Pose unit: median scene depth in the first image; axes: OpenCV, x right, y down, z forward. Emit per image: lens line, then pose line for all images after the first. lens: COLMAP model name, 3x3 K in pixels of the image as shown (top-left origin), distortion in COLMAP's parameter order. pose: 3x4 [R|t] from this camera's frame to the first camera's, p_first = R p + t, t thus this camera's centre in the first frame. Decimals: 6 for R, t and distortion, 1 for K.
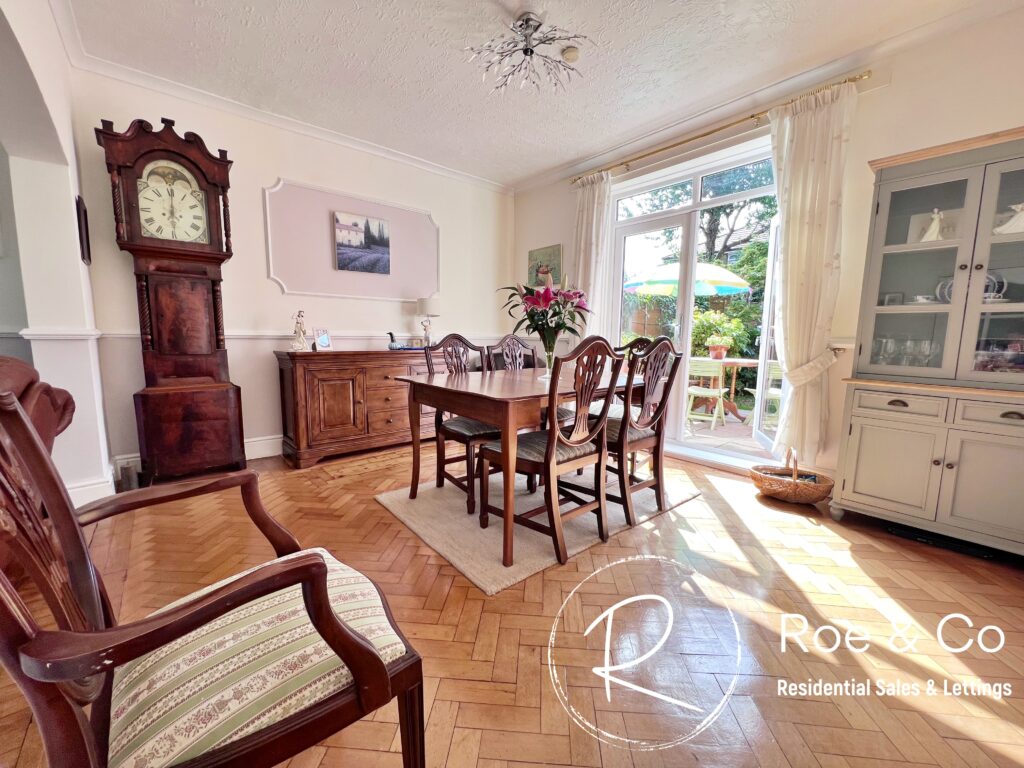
lens RADIAL K [[408.2, 0, 511.0], [0, 408.2, 382.6], [0, 0, 1]] dist [-0.003941, -0.000507]
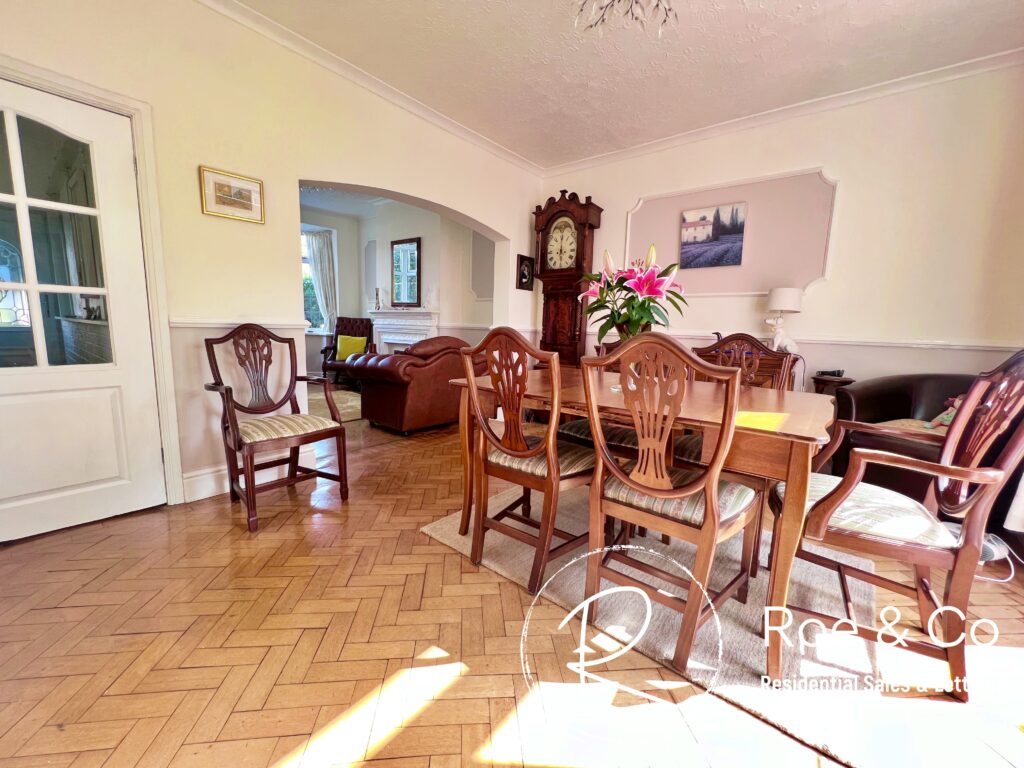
lens RADIAL K [[408.2, 0, 508.9], [0, 408.2, 383.0], [0, 0, 1]] dist [-0.003941, -0.000507]
pose [[0.199604, 0.126195, -0.971716, 0.511031], [-0.140749, 0.985081, 0.099019, -0.041034], [0.969715, 0.117003, 0.214388, 0.411209]]
